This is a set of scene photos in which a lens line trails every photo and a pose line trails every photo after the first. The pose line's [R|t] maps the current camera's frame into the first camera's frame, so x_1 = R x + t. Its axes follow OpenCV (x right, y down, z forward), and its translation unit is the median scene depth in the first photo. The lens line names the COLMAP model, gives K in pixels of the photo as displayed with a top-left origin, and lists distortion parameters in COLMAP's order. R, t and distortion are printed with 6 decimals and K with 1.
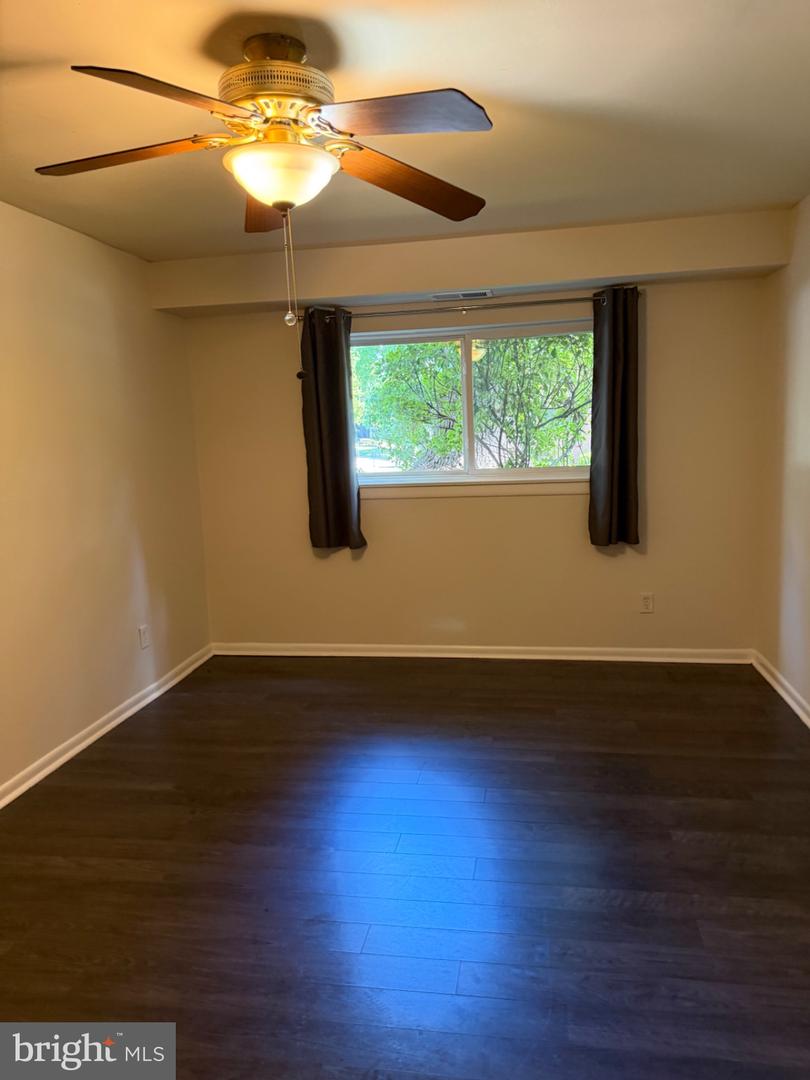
lens RADIAL K [[771.6, 0, 393.7], [0, 771.6, 542.0], [0, 0, 1]] dist [-0.005595, -0.016795]
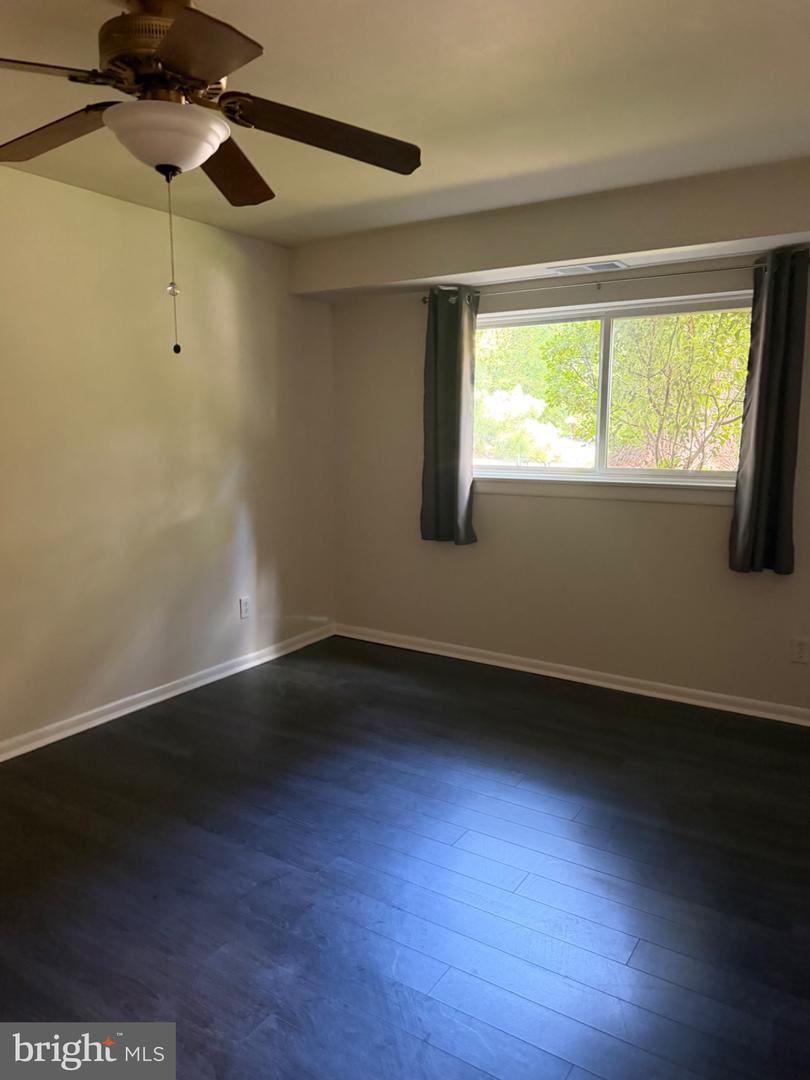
lens RADIAL K [[771.6, 0, 352.3], [0, 771.6, 520.3], [0, 0, 1]] dist [-0.005595, -0.016795]
pose [[0.911756, 0.089142, -0.400942, 0.214165], [-0.093096, 0.995610, 0.009650, -0.017948], [0.400042, 0.028527, 0.916053, 0.093987]]
